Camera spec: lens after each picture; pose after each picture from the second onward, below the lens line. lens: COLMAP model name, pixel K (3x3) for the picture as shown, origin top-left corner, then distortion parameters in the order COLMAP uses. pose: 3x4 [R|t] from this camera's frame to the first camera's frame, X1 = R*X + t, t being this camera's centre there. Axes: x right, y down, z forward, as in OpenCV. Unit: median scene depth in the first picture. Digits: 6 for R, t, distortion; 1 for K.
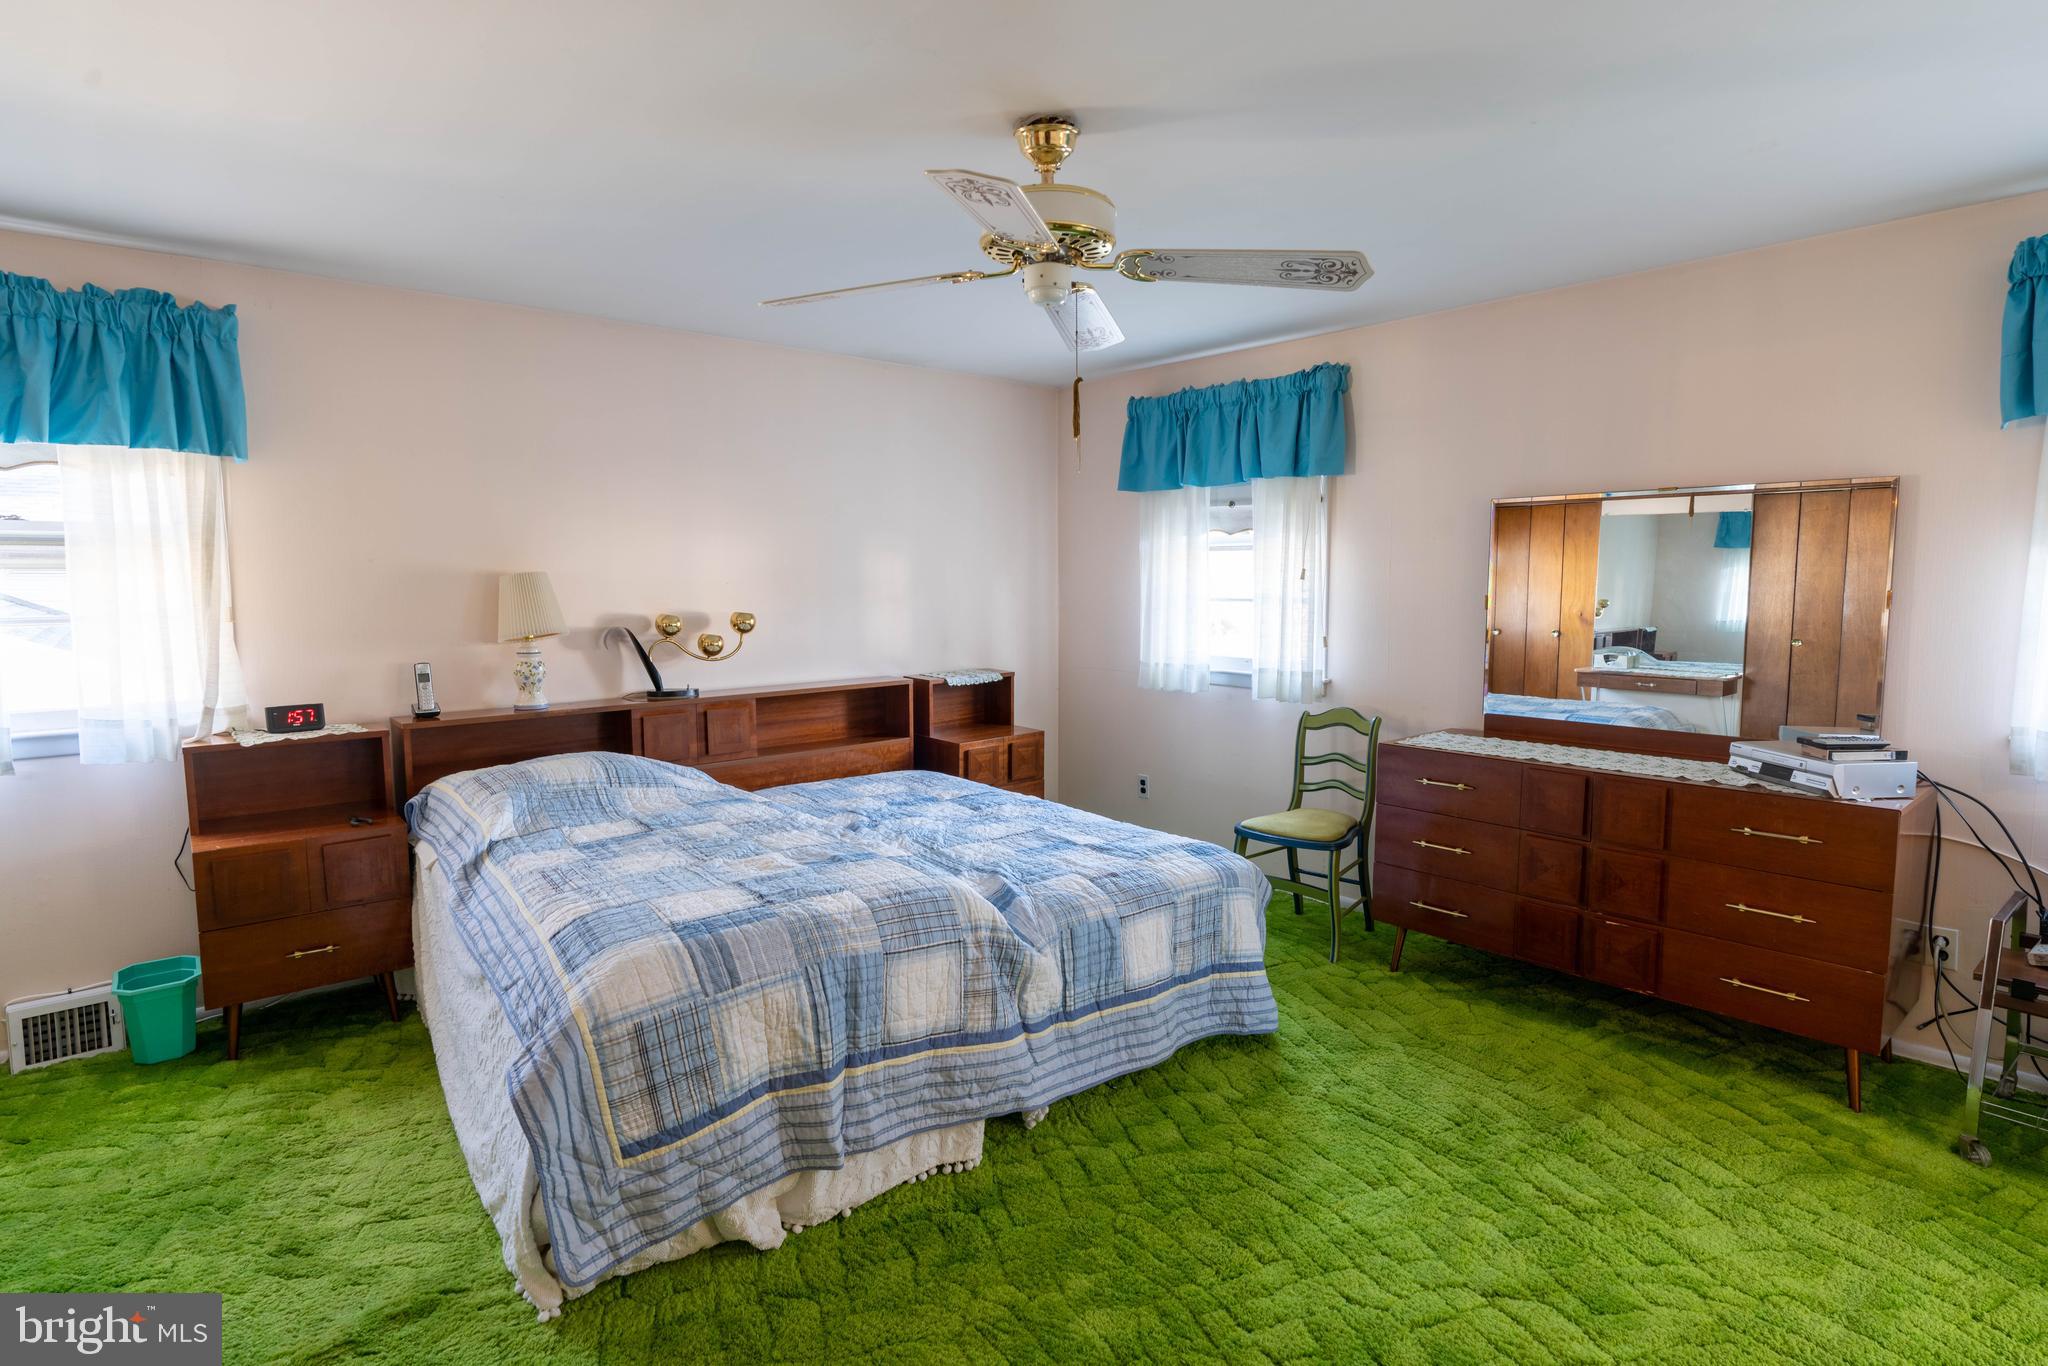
lens RADIAL K [[1056.1, 0, 1024.0], [0, 1056.1, 683.0], [0, 0, 1]] dist [-0.003706, -0.000285]
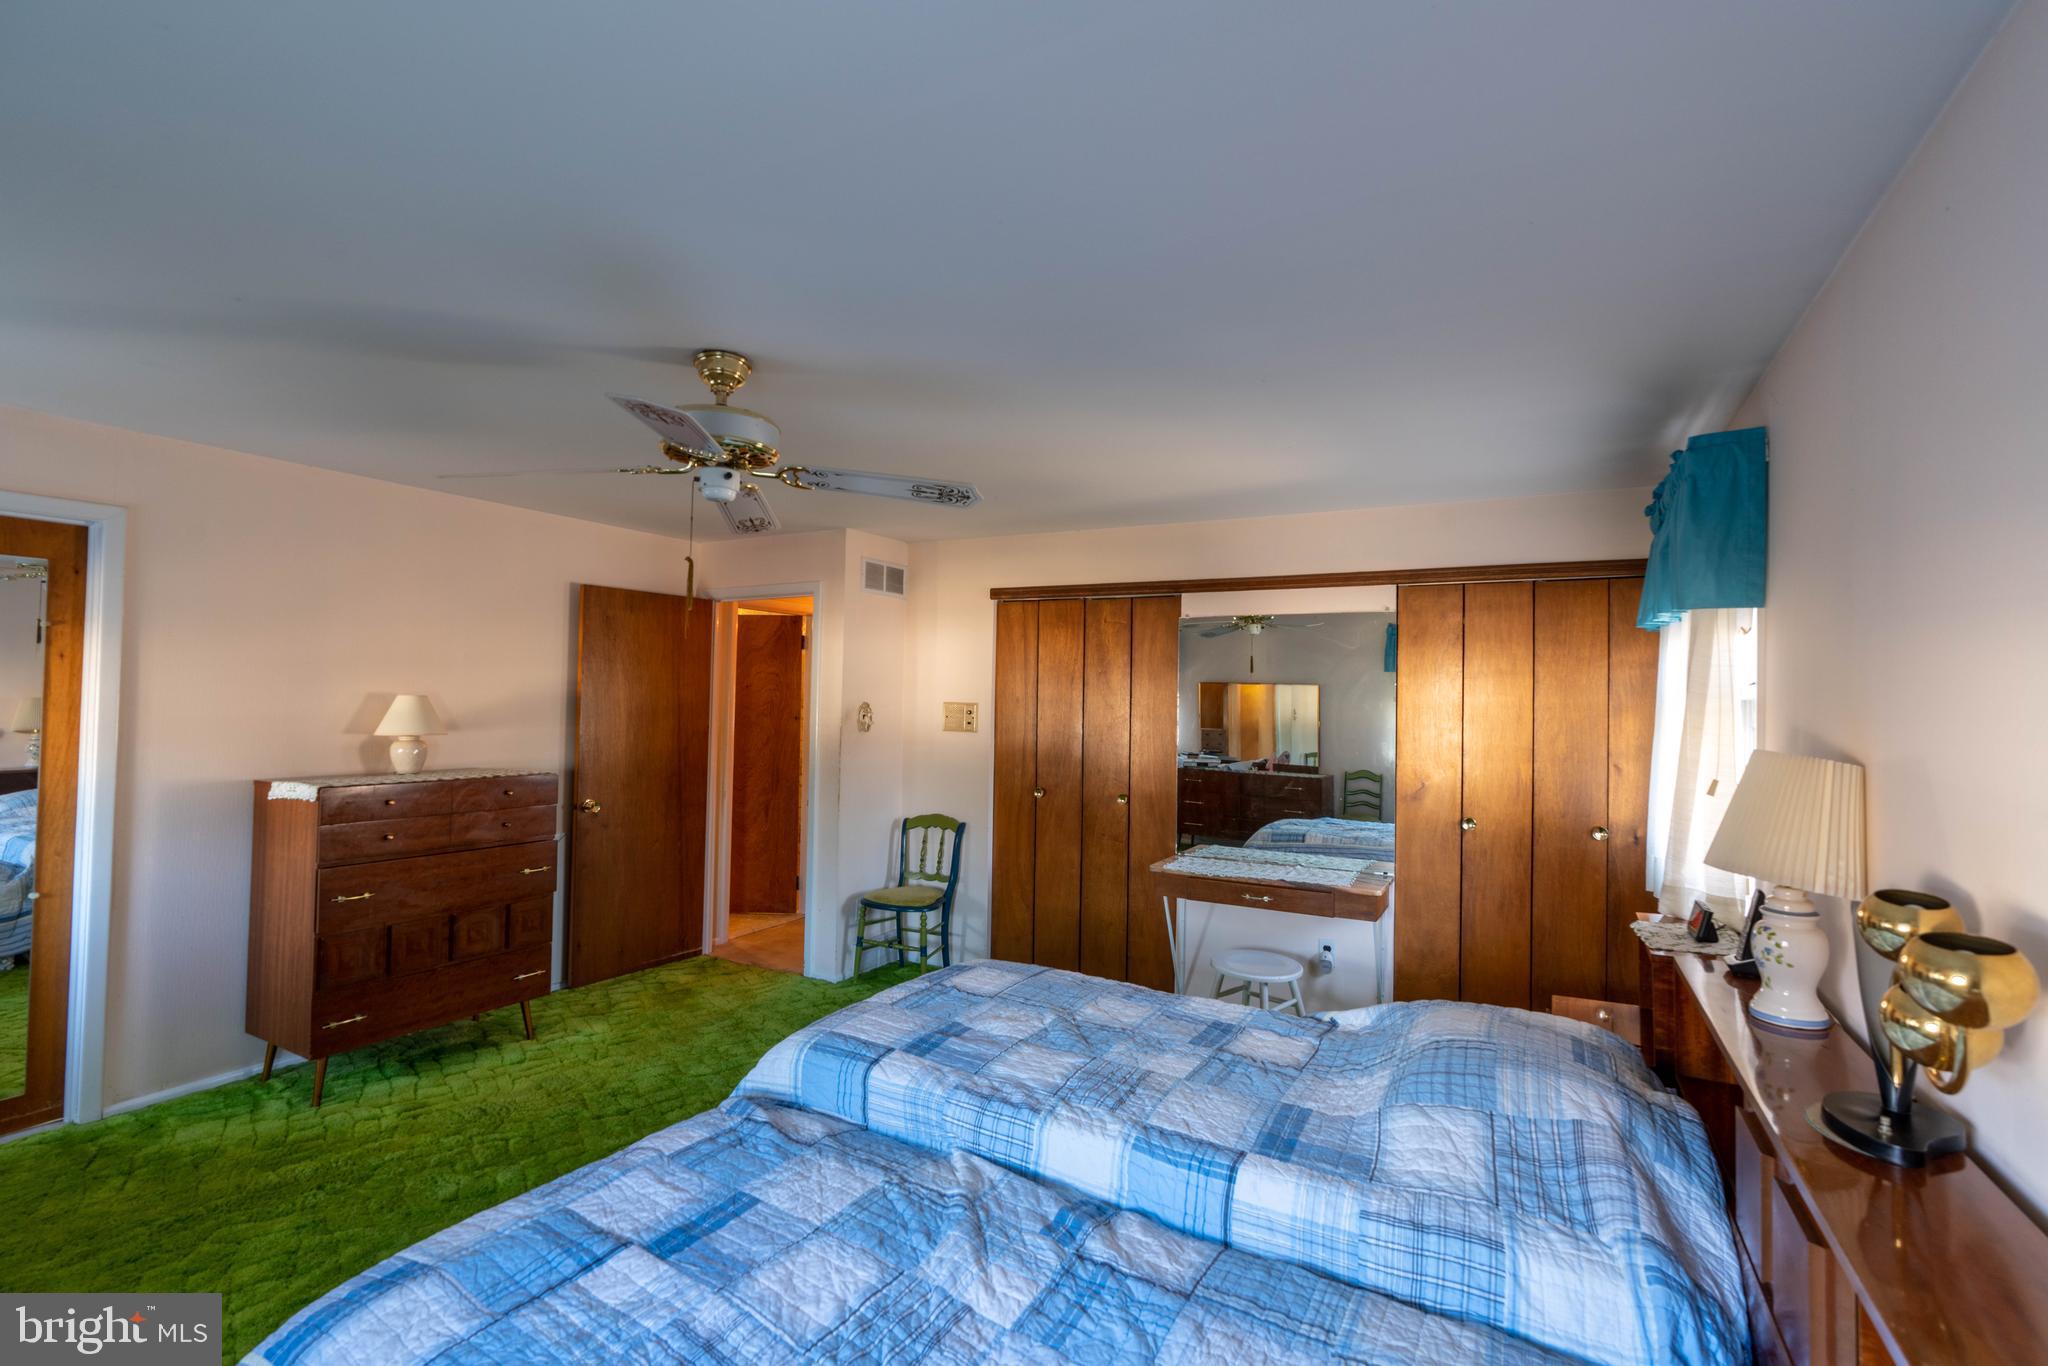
lens RADIAL K [[923.3, 0, 1021.9], [0, 923.3, 690.9], [0, 0, 1]] dist [-0.002101, -0.000148]
pose [[-0.945817, -0.021265, -0.324002, 0.026734], [-0.049504, 0.995632, 0.079165, -0.170439], [0.320903, 0.090915, -0.942738, 1.490571]]
